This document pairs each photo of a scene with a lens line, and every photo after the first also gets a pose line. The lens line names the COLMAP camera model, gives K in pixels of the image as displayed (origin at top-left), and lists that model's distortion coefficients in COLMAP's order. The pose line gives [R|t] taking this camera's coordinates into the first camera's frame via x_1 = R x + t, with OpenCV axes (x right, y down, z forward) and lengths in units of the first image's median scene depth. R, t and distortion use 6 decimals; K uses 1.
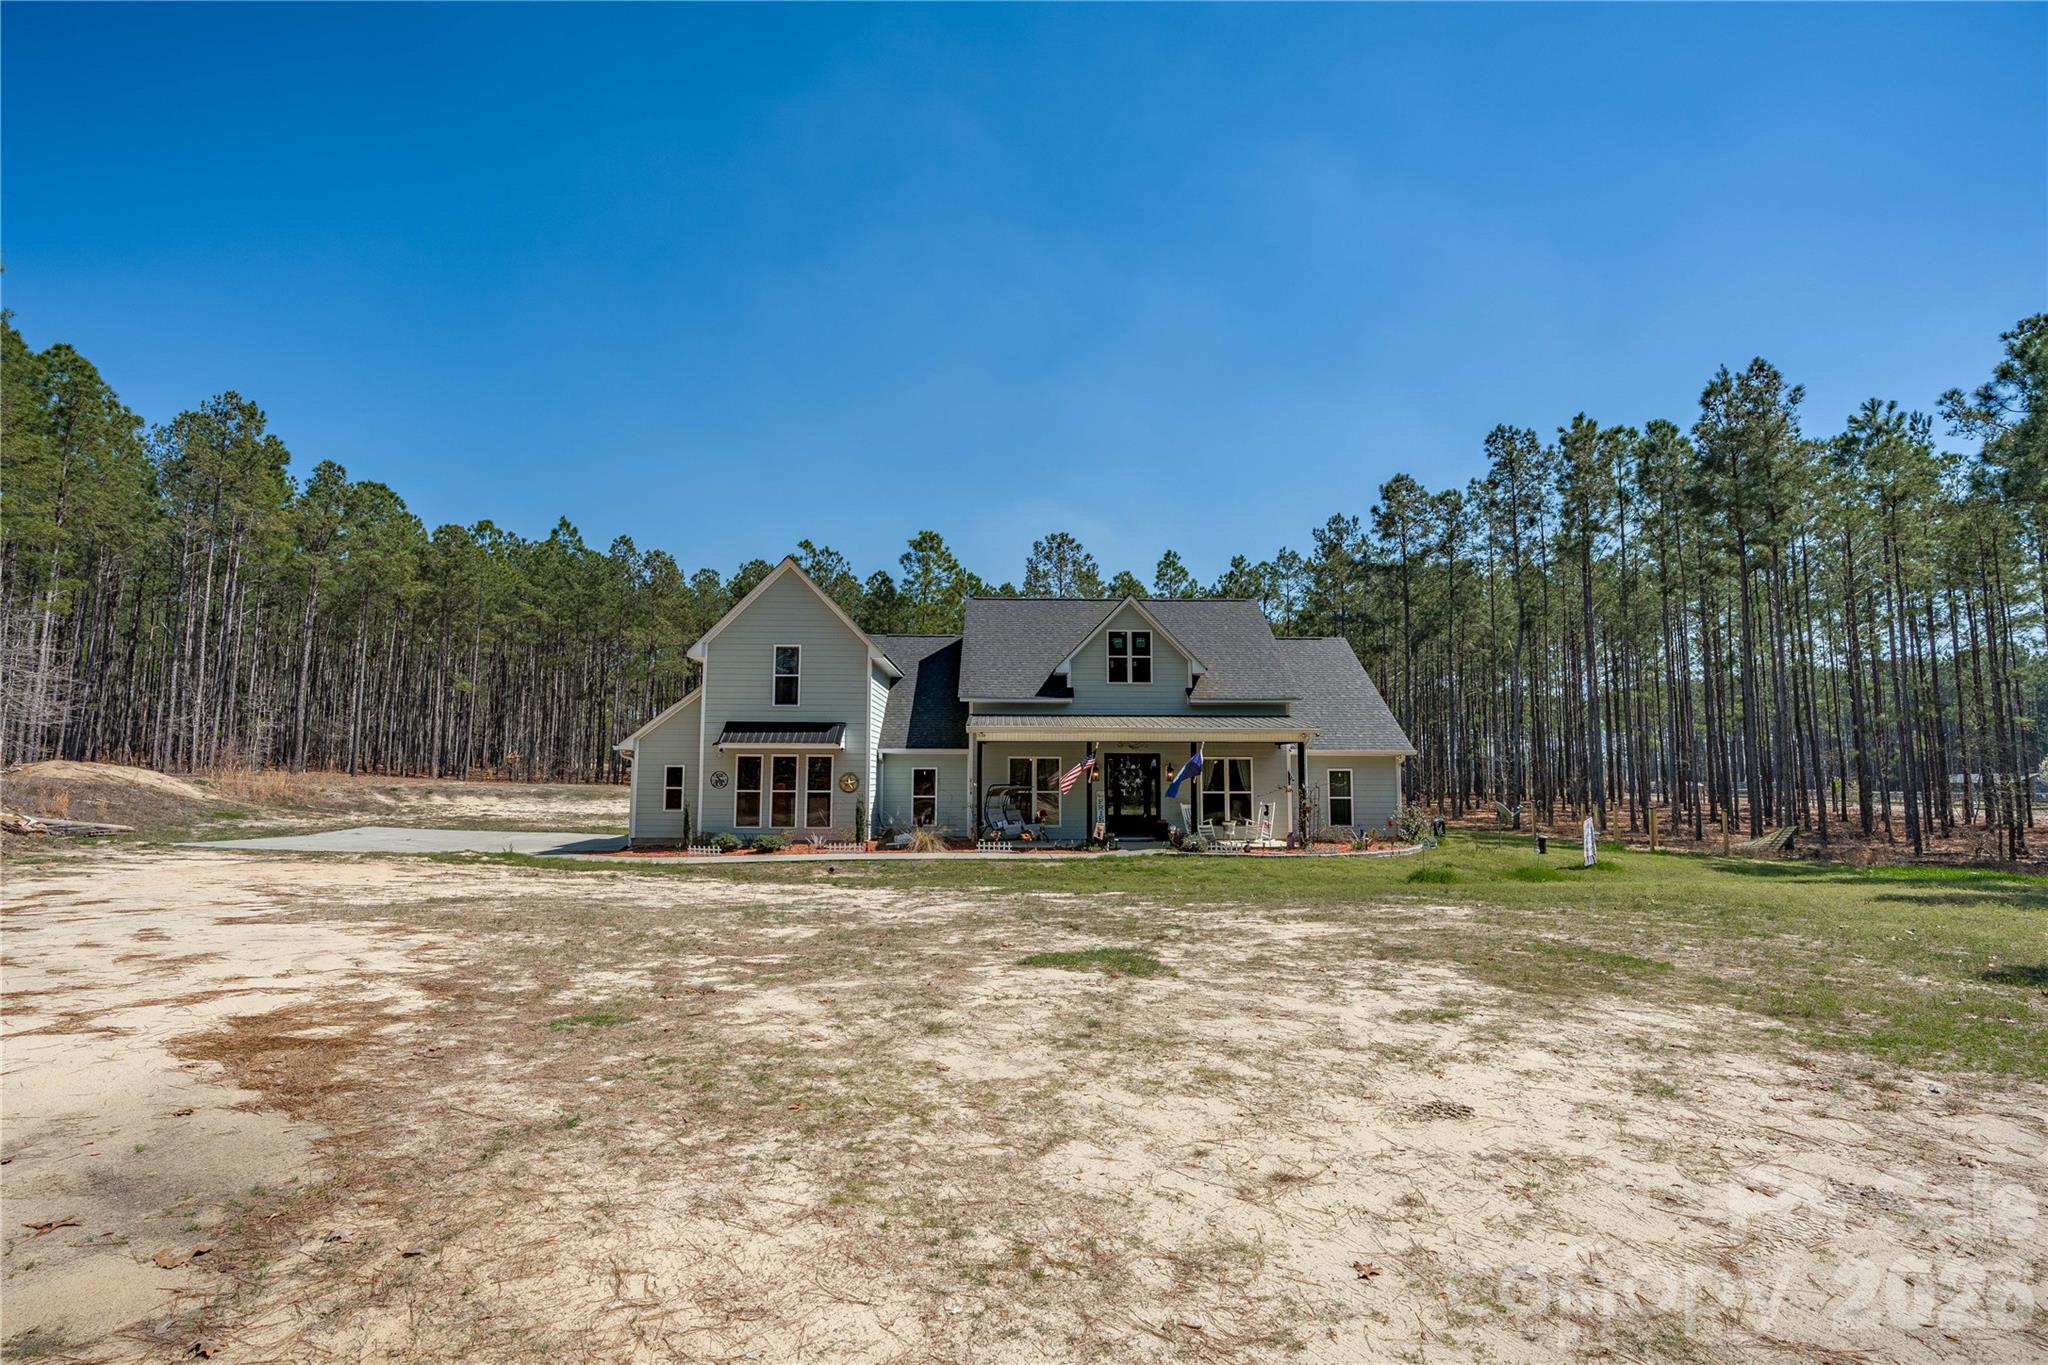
lens RADIAL K [[935.7, 0, 1020.5], [0, 935.7, 689.1], [0, 0, 1]] dist [-0.014388, 0.000052]
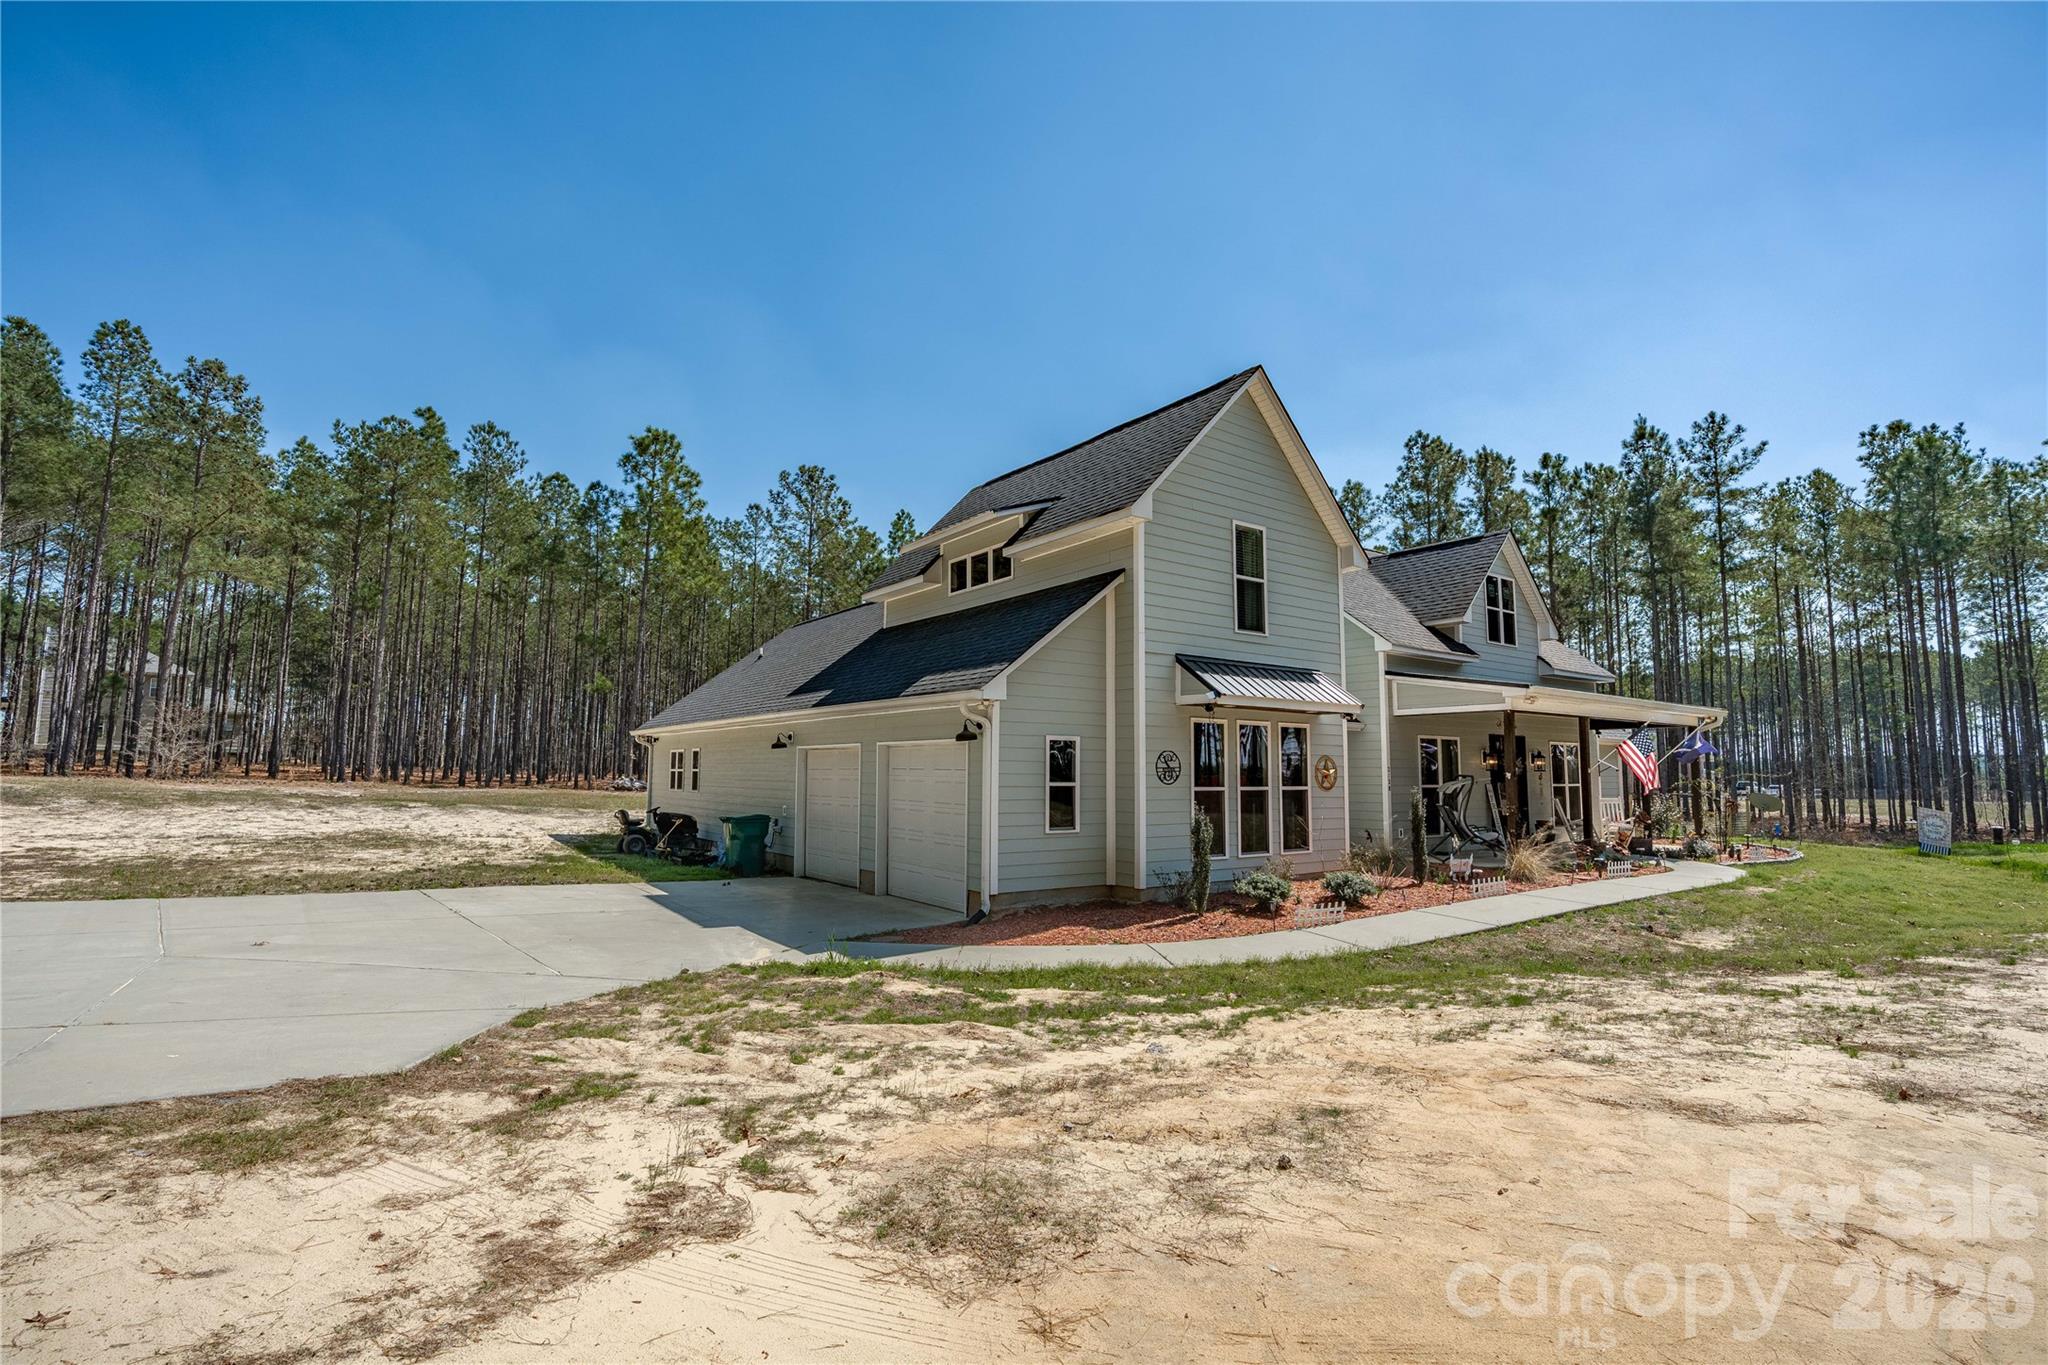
lens RADIAL K [[935.7, 0, 1019.4], [0, 935.7, 678.4], [0, 0, 1]] dist [-0.014388, 0.000052]
pose [[0.826753, 0.058766, 0.559487, -0.638010], [-0.055399, 0.998200, -0.022983, 0.061545], [-0.559831, -0.011993, 0.828520, 0.590401]]
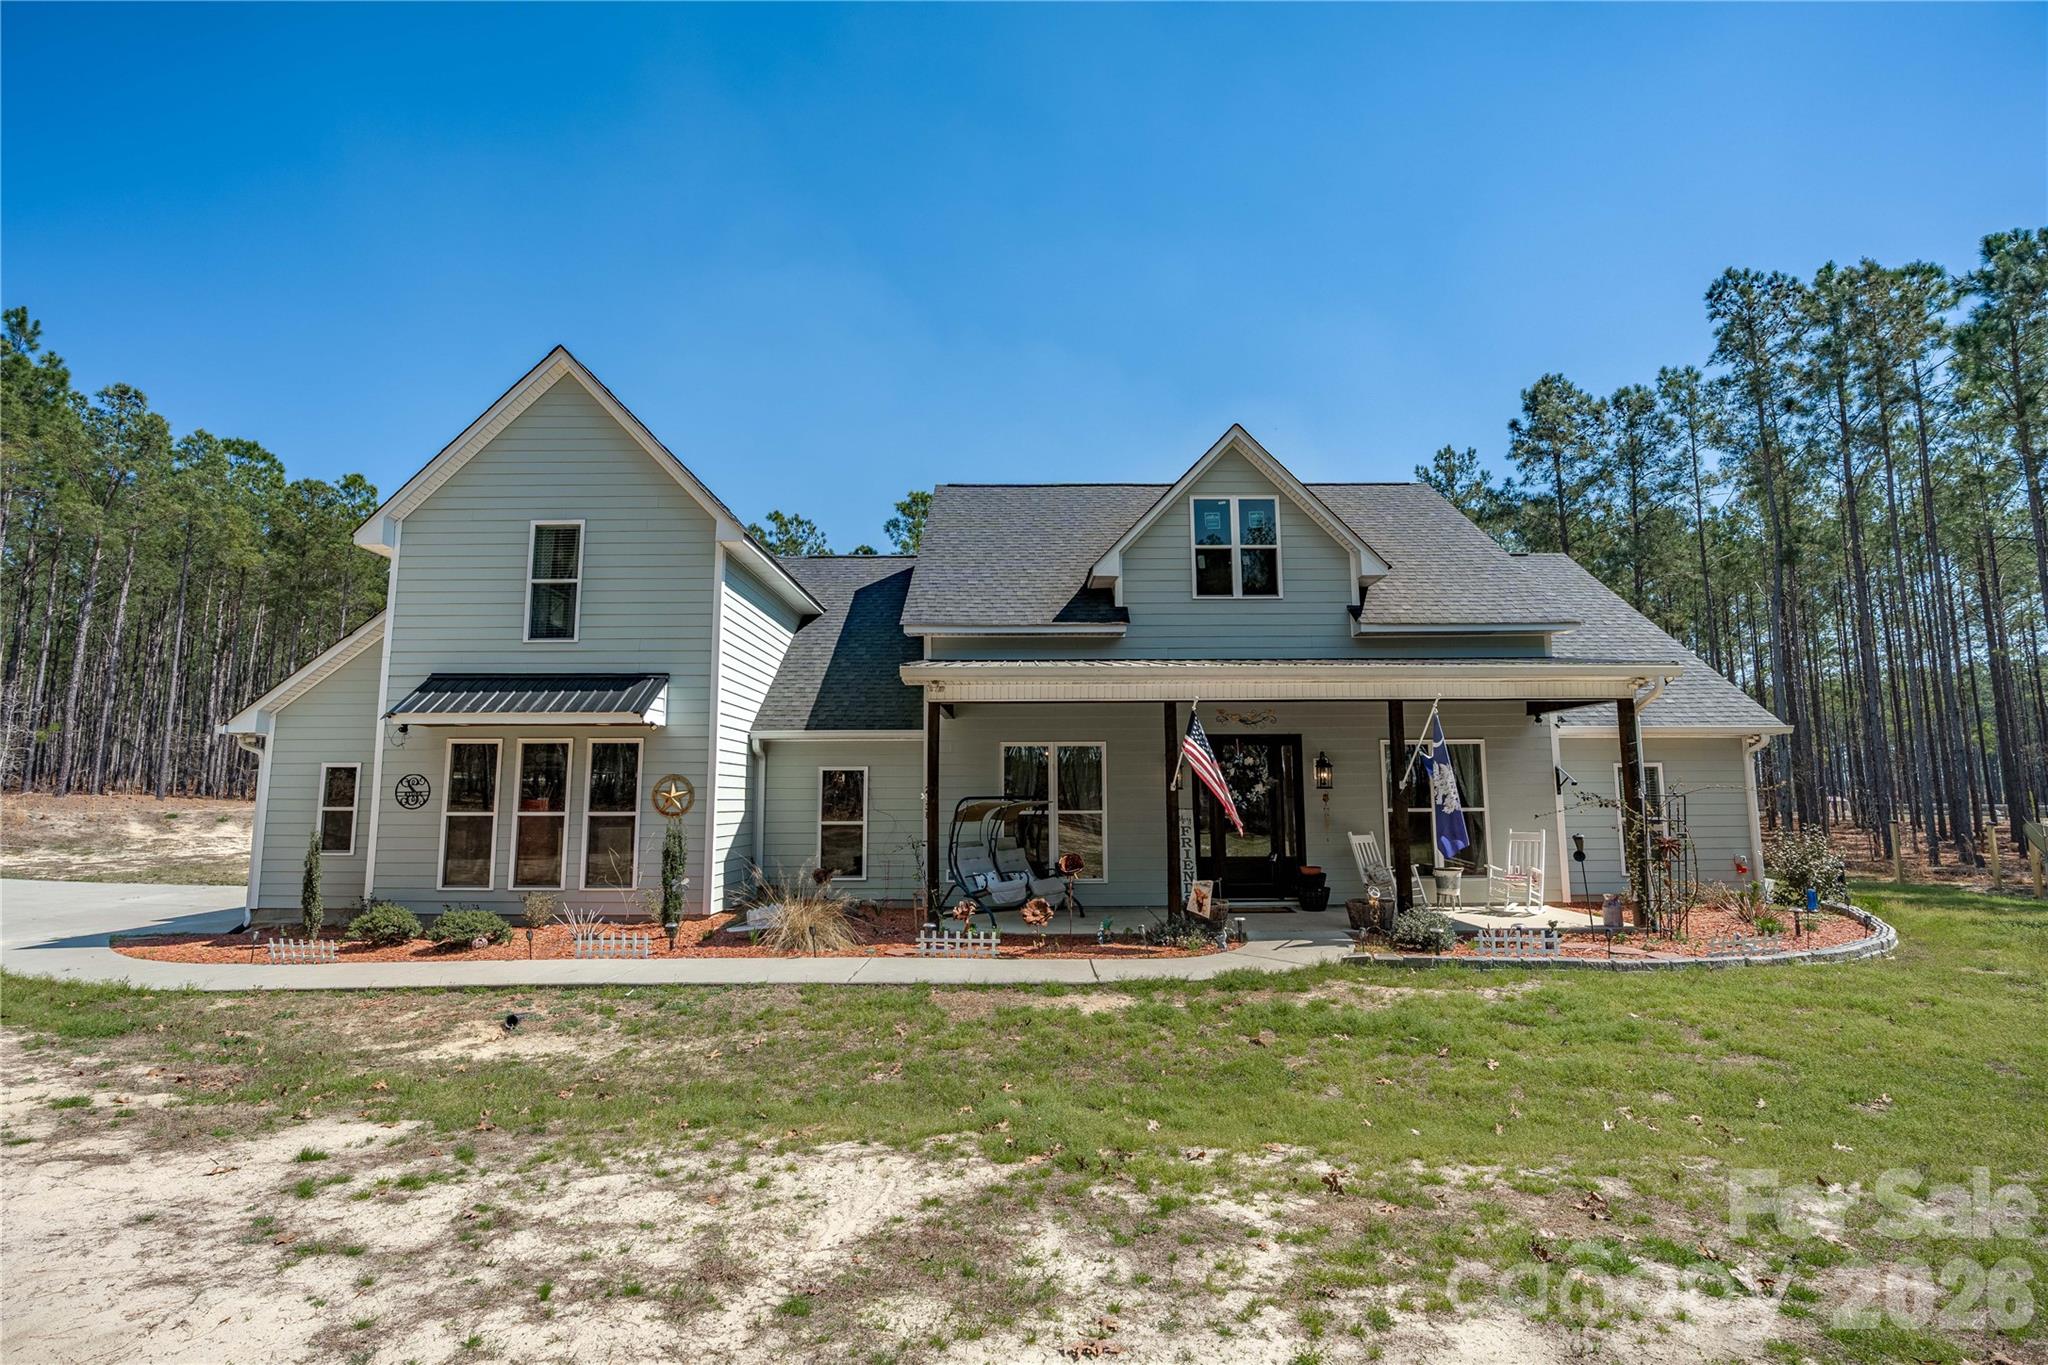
lens RADIAL K [[935.7, 0, 1014.2], [0, 935.7, 683.9], [0, 0, 1]] dist [-0.014388, 0.000052]
pose [[0.999543, -0.011465, -0.027963, 0.008278], [0.010605, 0.999472, -0.030722, 0.055564], [0.028301, 0.030411, 0.999137, 0.488168]]
